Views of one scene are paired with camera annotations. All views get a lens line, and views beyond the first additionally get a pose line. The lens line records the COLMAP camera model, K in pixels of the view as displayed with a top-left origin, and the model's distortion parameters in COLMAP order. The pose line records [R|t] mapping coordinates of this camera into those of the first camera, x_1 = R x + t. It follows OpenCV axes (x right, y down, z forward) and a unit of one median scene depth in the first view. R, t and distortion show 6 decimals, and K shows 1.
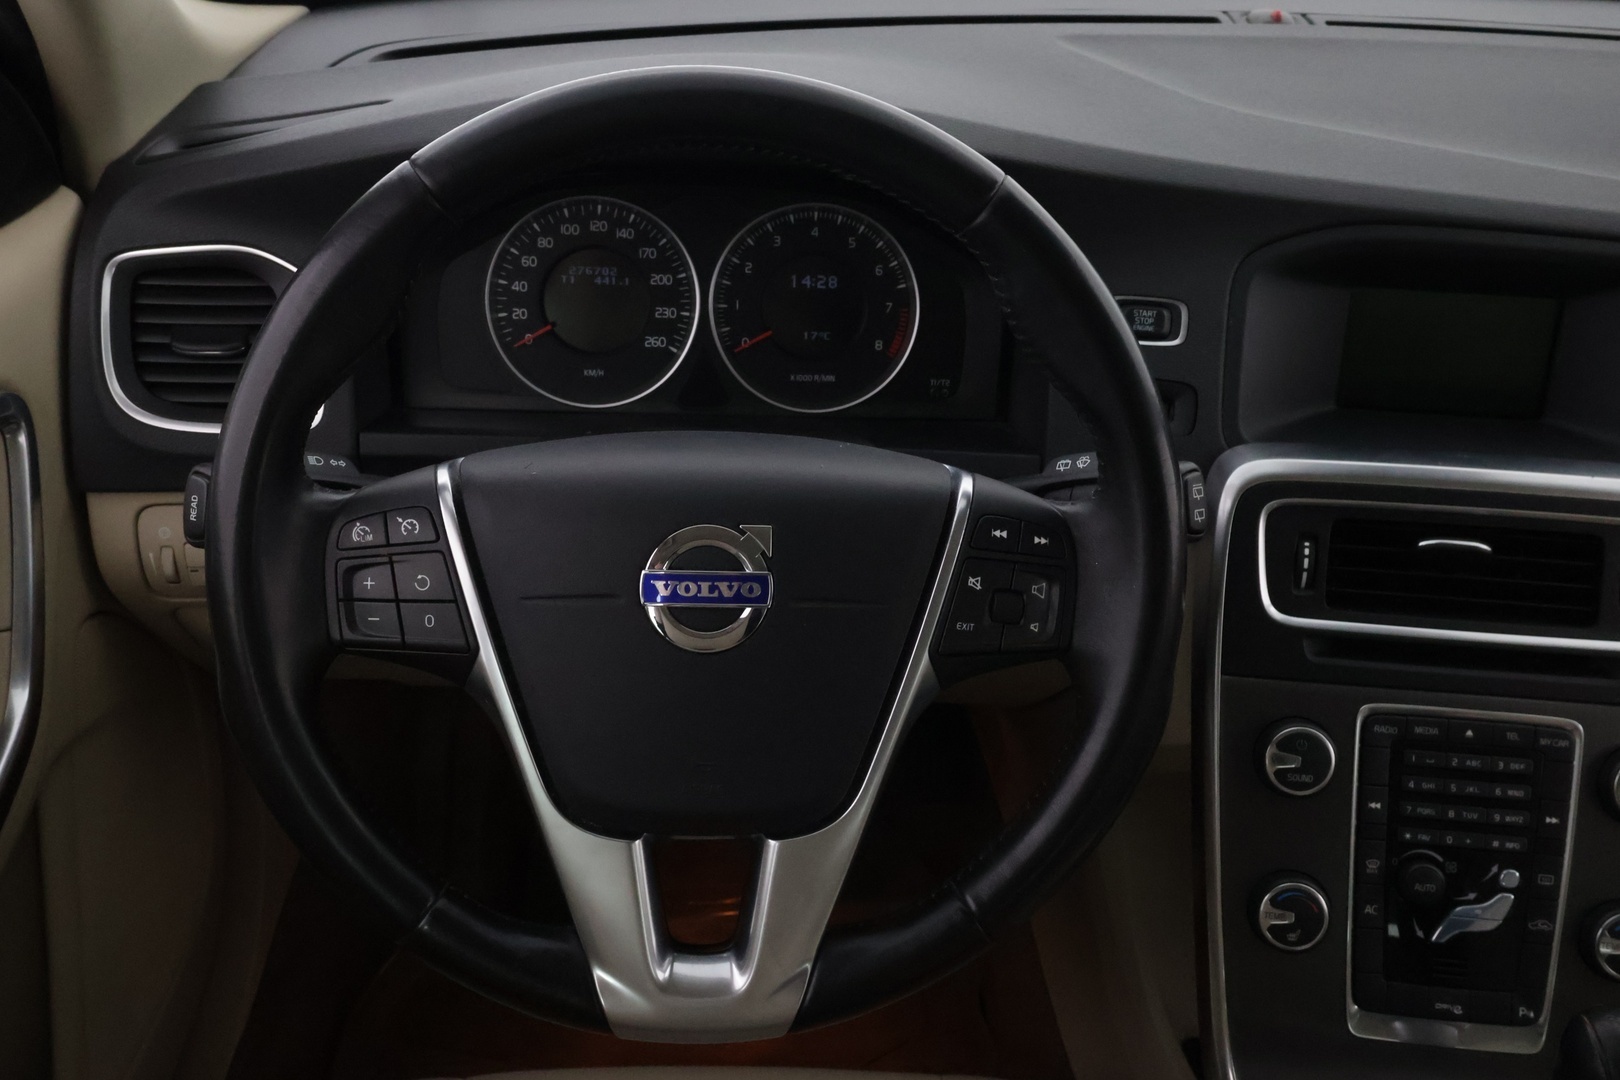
lens RADIAL K [[1586.1, 0, 823.0], [0, 1586.1, 534.7], [0, 0, 1]] dist [0.009705, 0.000000]
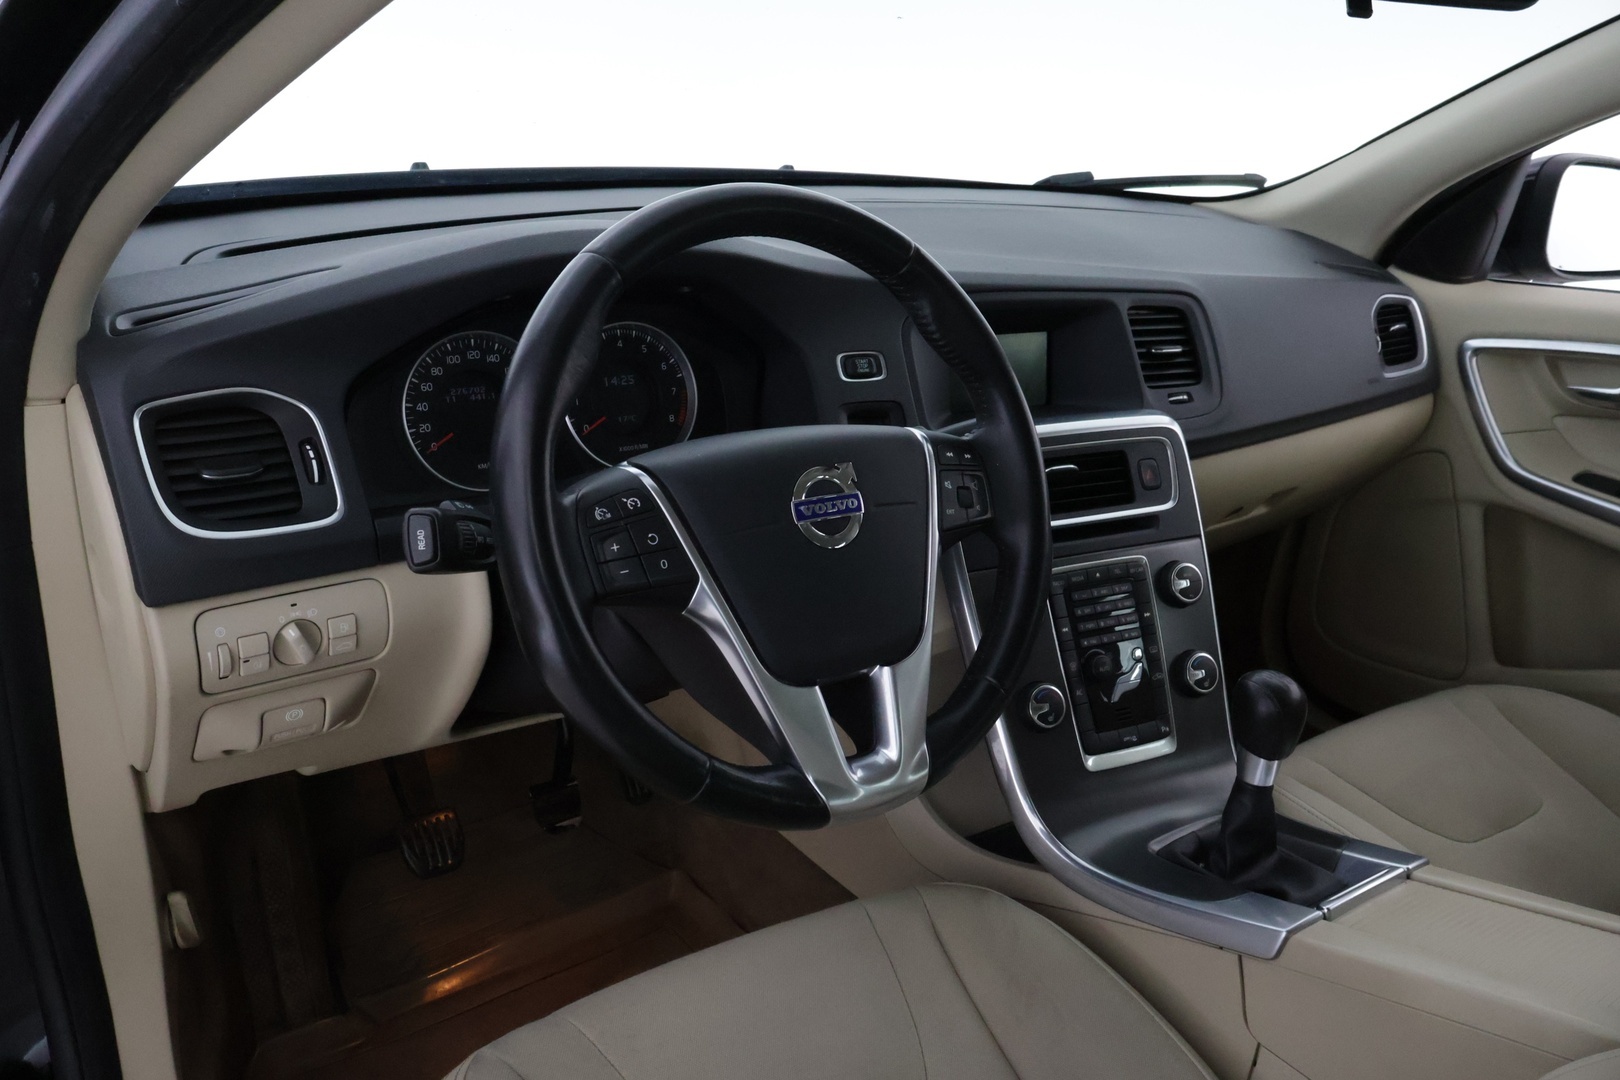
lens RADIAL K [[1332.4, 0, 825.5], [0, 1332.4, 530.3], [0, 0, 1]] dist [-0.004412, 0.003301]
pose [[0.839531, -0.173918, 0.514724, -0.548649], [0.243304, 0.967424, -0.069958, 0.107151], [-0.485789, 0.183966, 0.854497, -0.072121]]
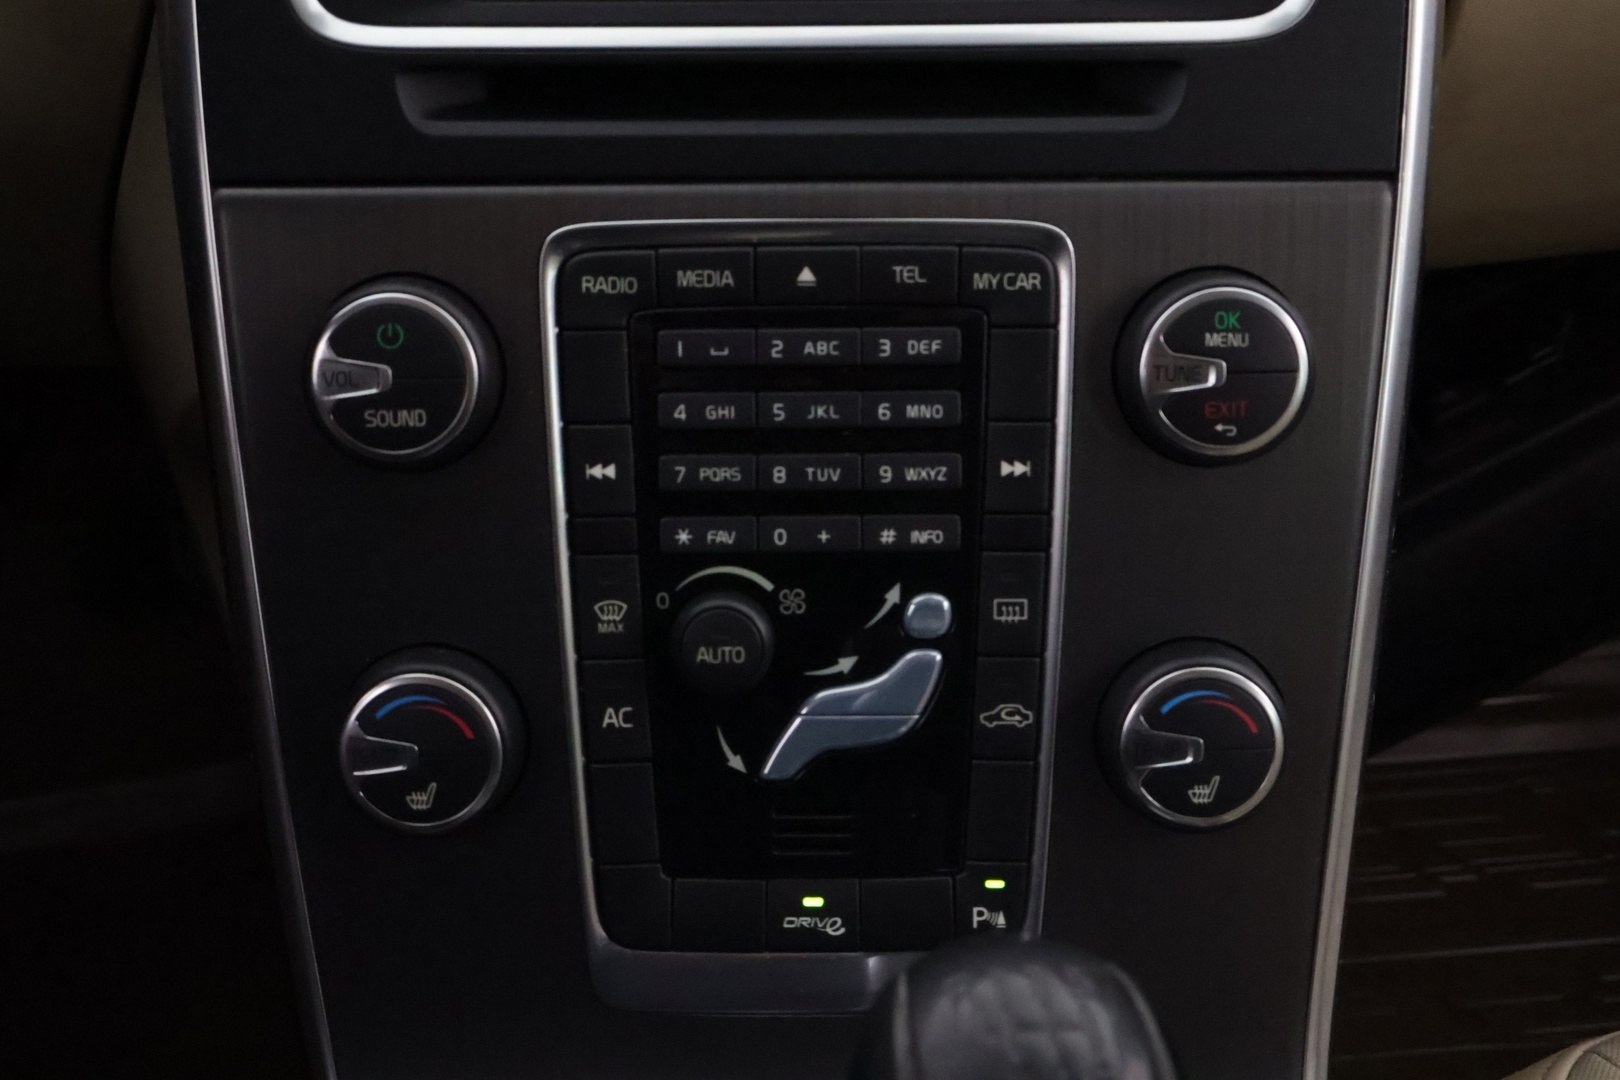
lens RADIAL K [[2072.4, 0, 815.4], [0, 2072.4, 534.3], [0, 0, 1]] dist [-0.014025, 0.000000]
pose [[0.992842, -0.088116, 0.080626, 0.357723], [0.076591, 0.987702, 0.136300, 0.117351], [-0.091645, -0.129150, 0.987381, 0.460517]]
